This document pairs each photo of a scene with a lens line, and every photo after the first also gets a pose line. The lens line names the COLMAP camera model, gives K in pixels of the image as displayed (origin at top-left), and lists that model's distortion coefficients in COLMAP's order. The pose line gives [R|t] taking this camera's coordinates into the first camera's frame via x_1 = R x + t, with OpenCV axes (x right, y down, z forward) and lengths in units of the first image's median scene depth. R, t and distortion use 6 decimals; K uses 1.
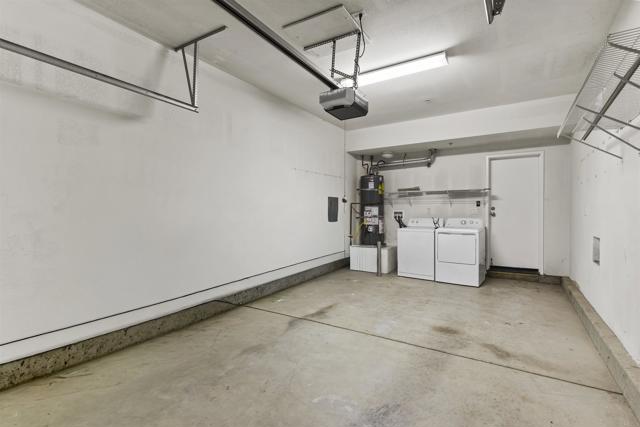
lens RADIAL K [[301.1, 0, 320.0], [0, 301.1, 213.5], [0, 0, 1]] dist [0.002135, -0.000092]
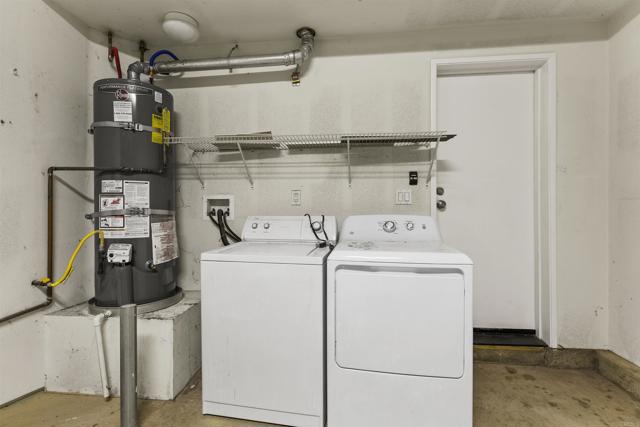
lens RADIAL K [[301.0, 0, 320.0], [0, 301.0, 213.5], [0, 0, 1]] dist [0.000335, -0.000097]
pose [[0.884951, -0.006733, 0.465635, 0.207368], [0.002272, 0.999946, 0.010140, 0.009034], [-0.465678, -0.007915, 0.884919, 0.639506]]
